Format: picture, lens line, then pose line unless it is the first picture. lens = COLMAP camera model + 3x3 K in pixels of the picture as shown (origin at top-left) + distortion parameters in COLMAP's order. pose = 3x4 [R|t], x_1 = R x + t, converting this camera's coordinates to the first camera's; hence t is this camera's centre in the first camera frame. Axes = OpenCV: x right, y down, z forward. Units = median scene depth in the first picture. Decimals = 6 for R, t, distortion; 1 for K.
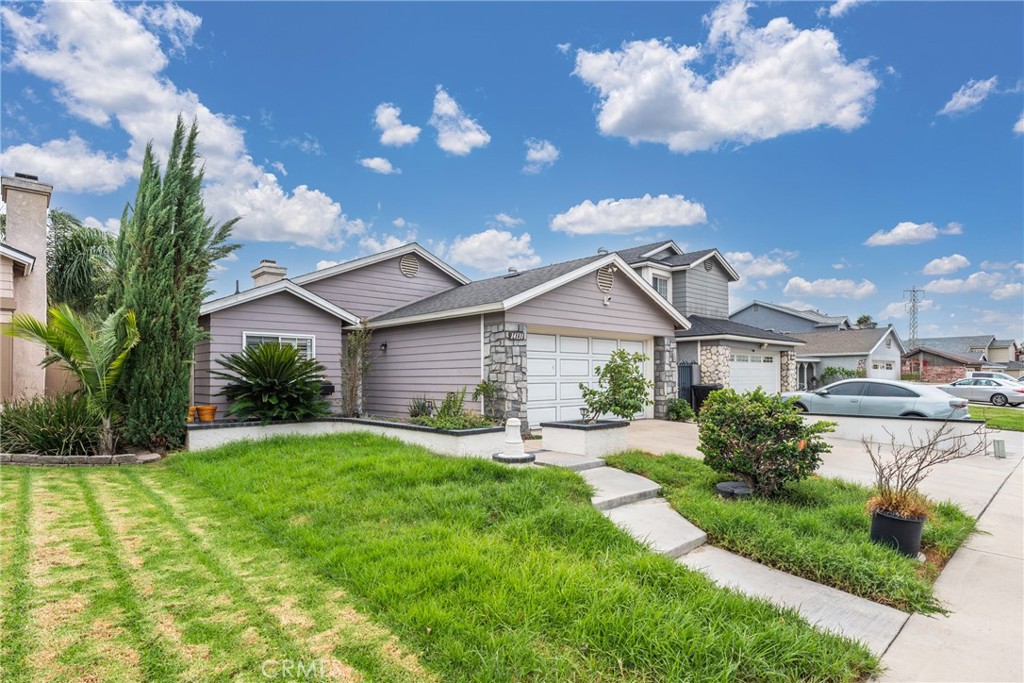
lens RADIAL K [[541.7, 0, 516.8], [0, 541.7, 374.9], [0, 0, 1]] dist [0.004037, 0.000036]
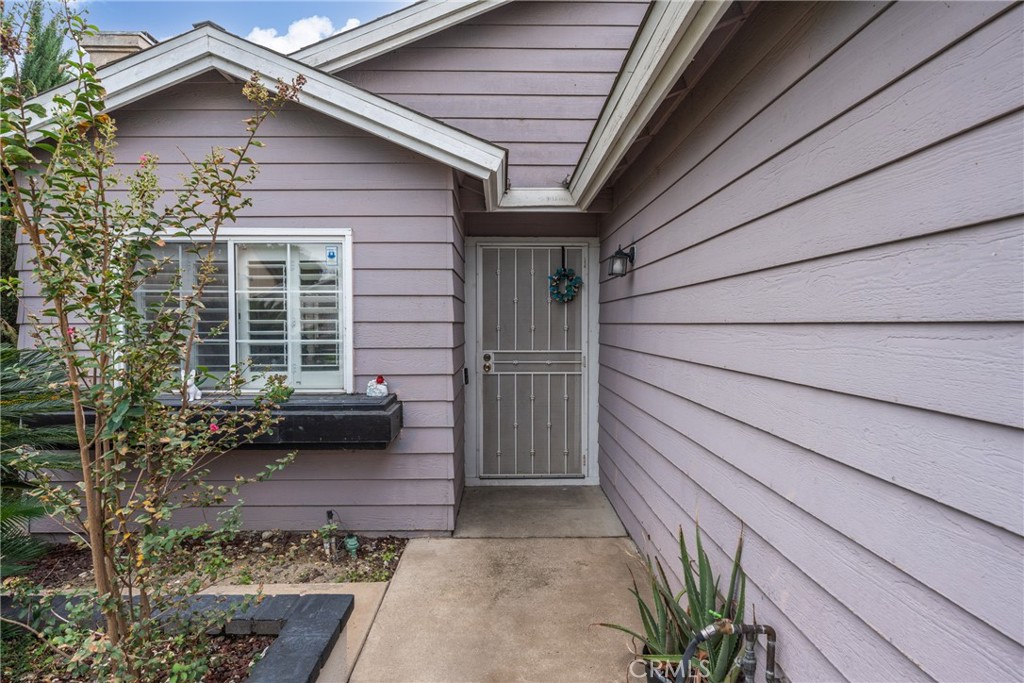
lens RADIAL K [[564.7, 0, 512.1], [0, 564.7, 346.8], [0, 0, 1]] dist [0.004345, 0.000328]
pose [[0.727210, 0.032339, -0.685652, -0.120207], [-0.001030, 0.998940, 0.046023, -0.028926], [0.686414, -0.032762, 0.726473, 0.957559]]
